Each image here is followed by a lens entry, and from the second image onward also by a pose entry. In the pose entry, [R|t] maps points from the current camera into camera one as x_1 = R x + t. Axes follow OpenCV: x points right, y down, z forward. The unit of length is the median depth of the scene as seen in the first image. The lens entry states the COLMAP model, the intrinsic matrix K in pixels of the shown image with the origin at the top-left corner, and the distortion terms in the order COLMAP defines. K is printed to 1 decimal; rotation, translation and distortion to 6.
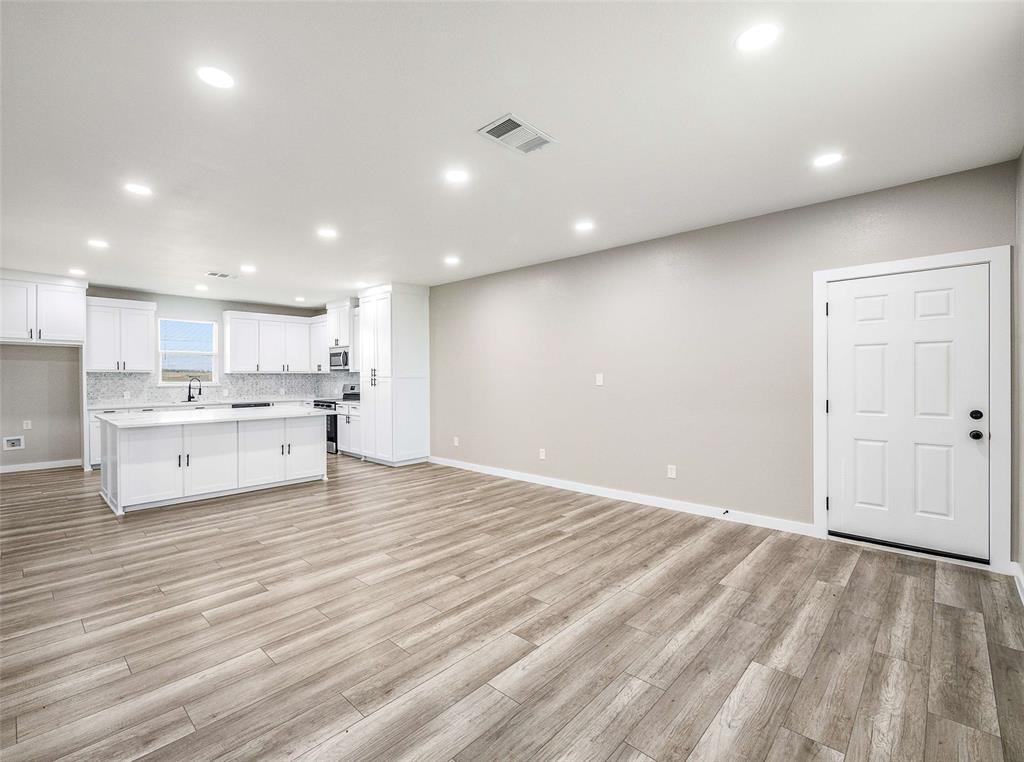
lens RADIAL K [[472.8, 0, 512.0], [0, 472.8, 381.0], [0, 0, 1]] dist [0.014964, -0.007744]
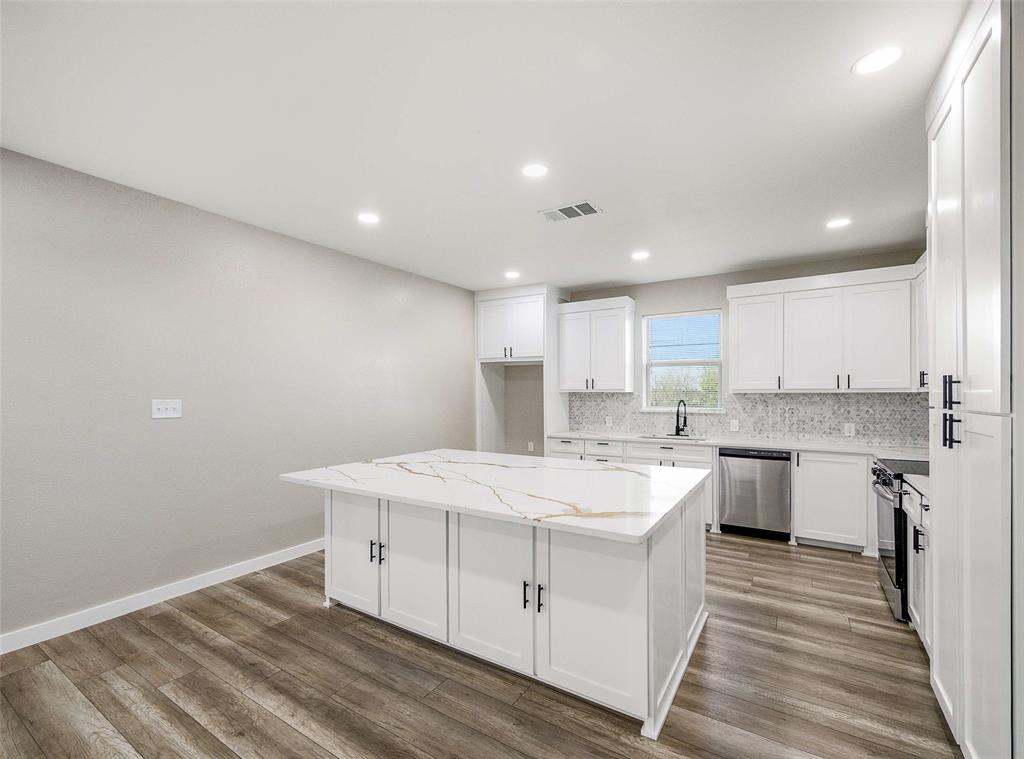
lens RADIAL K [[456.4, 0, 490.8], [0, 456.4, 395.0], [0, 0, 1]] dist [0.001747, 0.000109]
pose [[0.158745, 0.002690, -0.987316, -0.096769], [-0.011479, 0.999934, 0.000879, -0.012771], [0.987253, 0.011194, 0.158766, 0.713811]]
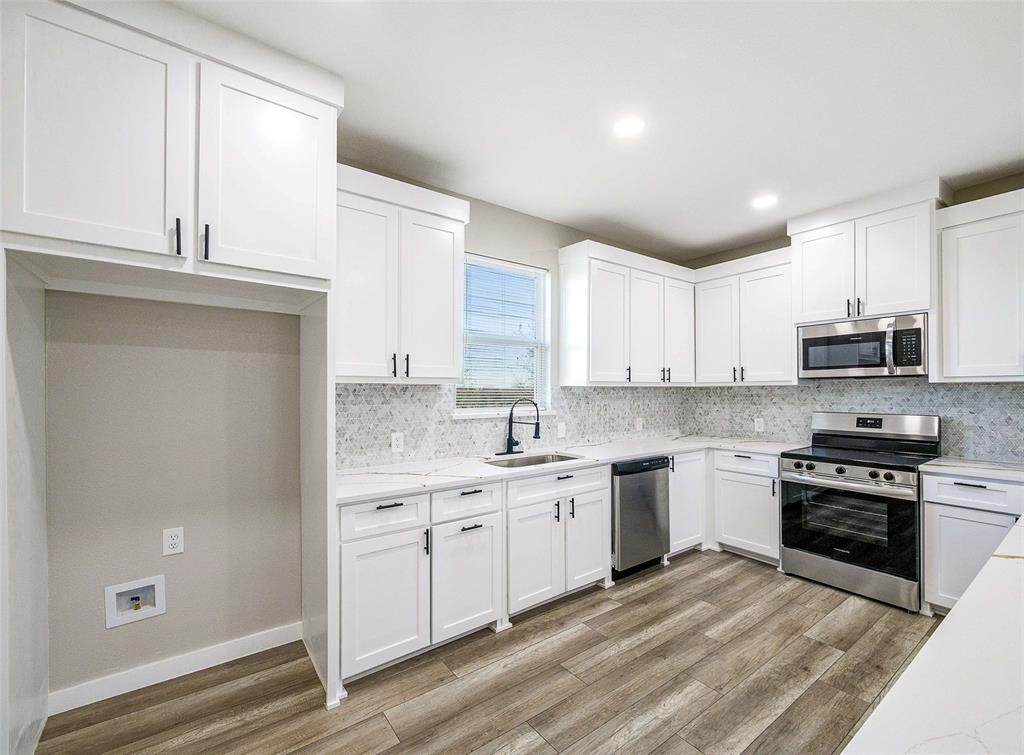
lens RADIAL K [[441.7, 0, 515.1], [0, 441.7, 386.8], [0, 0, 1]] dist [-0.007705, 0.000379]
pose [[0.982632, -0.001609, -0.185559, -0.672404], [-0.001595, 0.999852, -0.017116, -0.010532], [0.185560, 0.017114, 0.982484, 0.686200]]
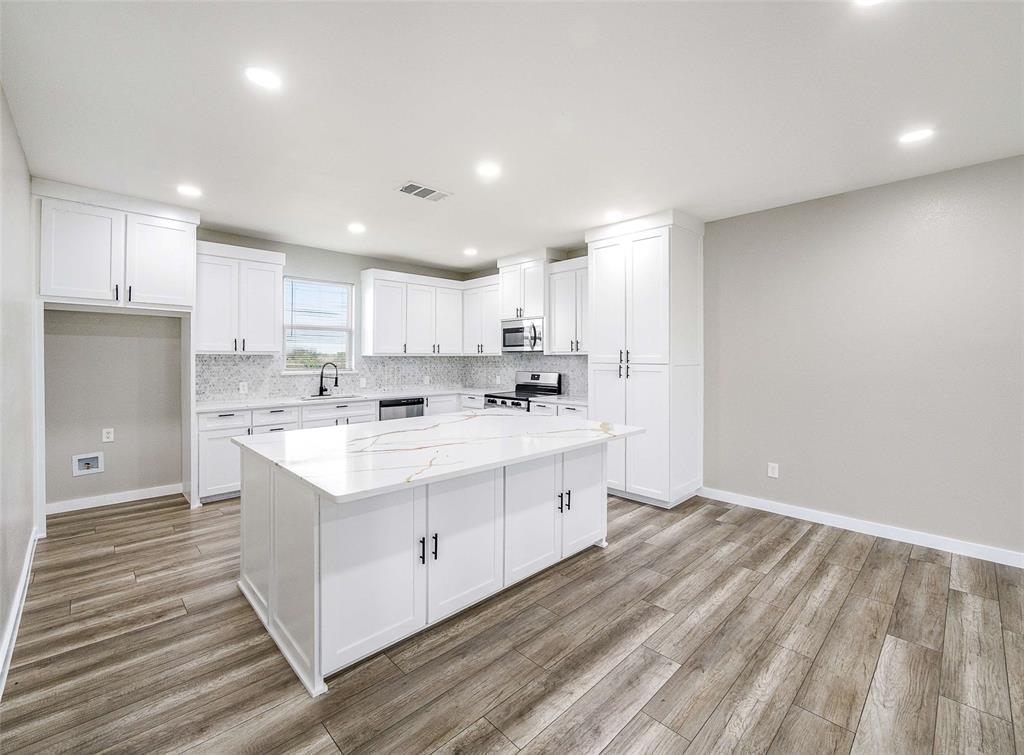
lens RADIAL K [[446.9, 0, 513.0], [0, 446.9, 356.9], [0, 0, 1]] dist [-0.009010, 0.000135]
pose [[0.998790, 0.003217, -0.049071, -0.402217], [-0.003731, 0.999939, -0.010393, -0.010210], [0.049035, 0.010564, 0.998741, 0.387885]]
